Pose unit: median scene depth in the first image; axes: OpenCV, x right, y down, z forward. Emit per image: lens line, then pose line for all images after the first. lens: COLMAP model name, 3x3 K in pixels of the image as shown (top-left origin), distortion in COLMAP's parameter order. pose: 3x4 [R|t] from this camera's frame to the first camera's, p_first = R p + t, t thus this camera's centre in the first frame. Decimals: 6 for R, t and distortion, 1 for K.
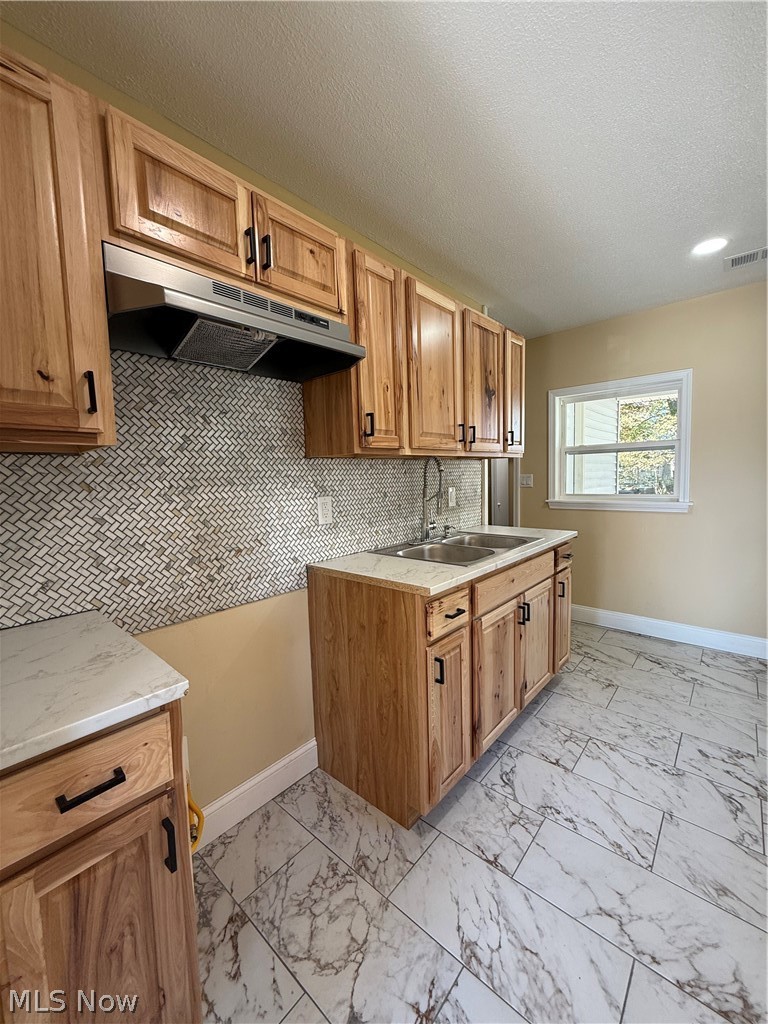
lens RADIAL K [[406.5, 0, 384.3], [0, 406.5, 510.7], [0, 0, 1]] dist [-0.000295, 0.000434]
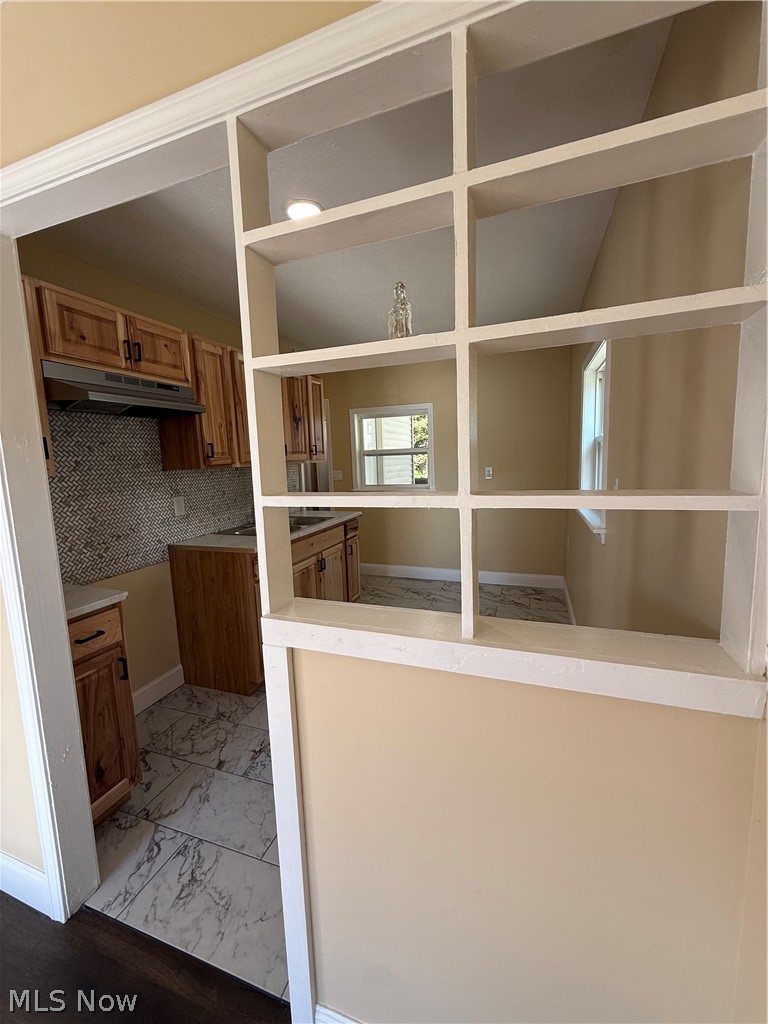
lens RADIAL K [[406.5, 0, 384.0], [0, 406.5, 510.6], [0, 0, 1]] dist [-0.000295, 0.000434]
pose [[0.930278, -0.051990, 0.363152, 0.005363], [0.040570, 0.998415, 0.039010, -0.014330], [-0.364604, -0.021557, 0.930913, -0.716743]]
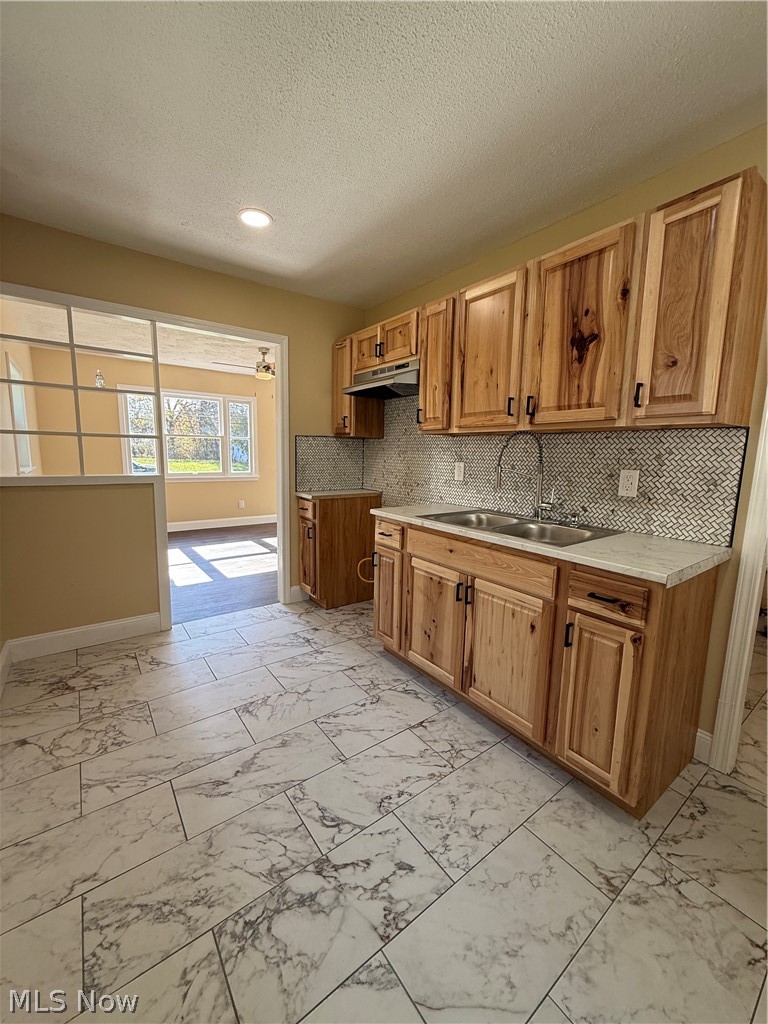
lens RADIAL K [[406.5, 0, 384.5], [0, 406.5, 510.4], [0, 0, 1]] dist [-0.000295, 0.000434]
pose [[-0.205770, 0.163668, -0.964817, 1.647256], [-0.099662, 0.977284, 0.187038, -0.135274], [0.973512, 0.134643, -0.184784, 1.233269]]
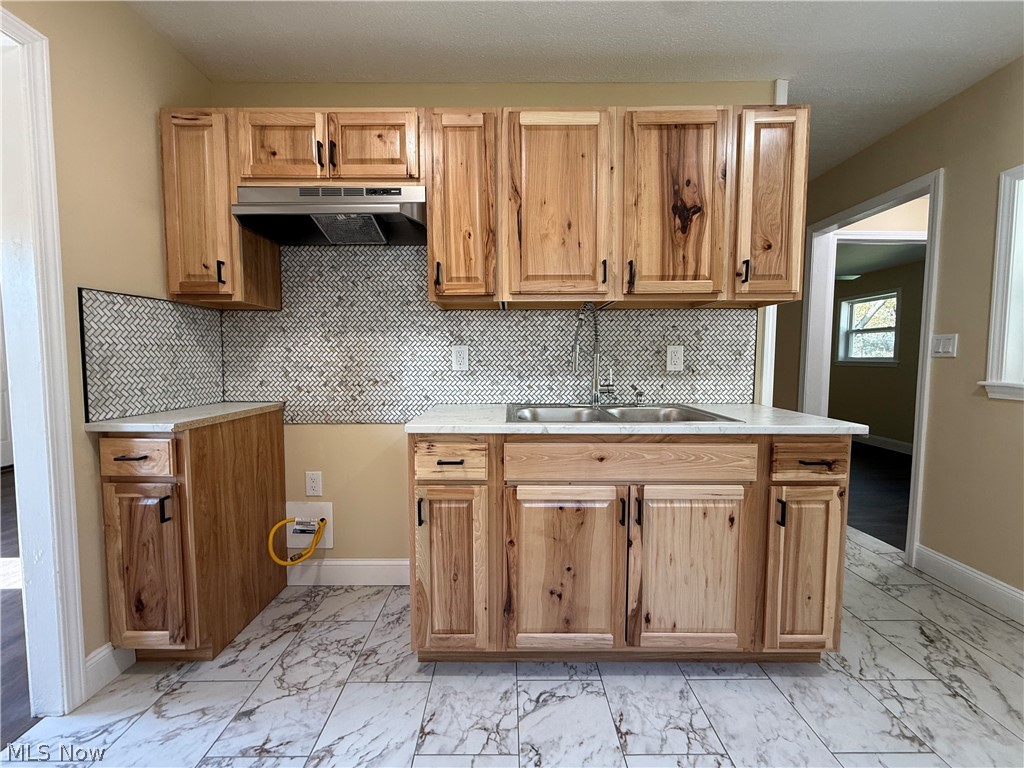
lens RADIAL K [[406.5, 0, 510.1], [0, 406.5, 384.2], [0, 0, 1]] dist [-0.000295, 0.000434]
pose [[0.662741, 0.076917, -0.744888, 0.917894], [-0.083739, 0.996084, 0.028352, 0.032863], [0.744152, 0.043586, 0.666587, 0.447503]]
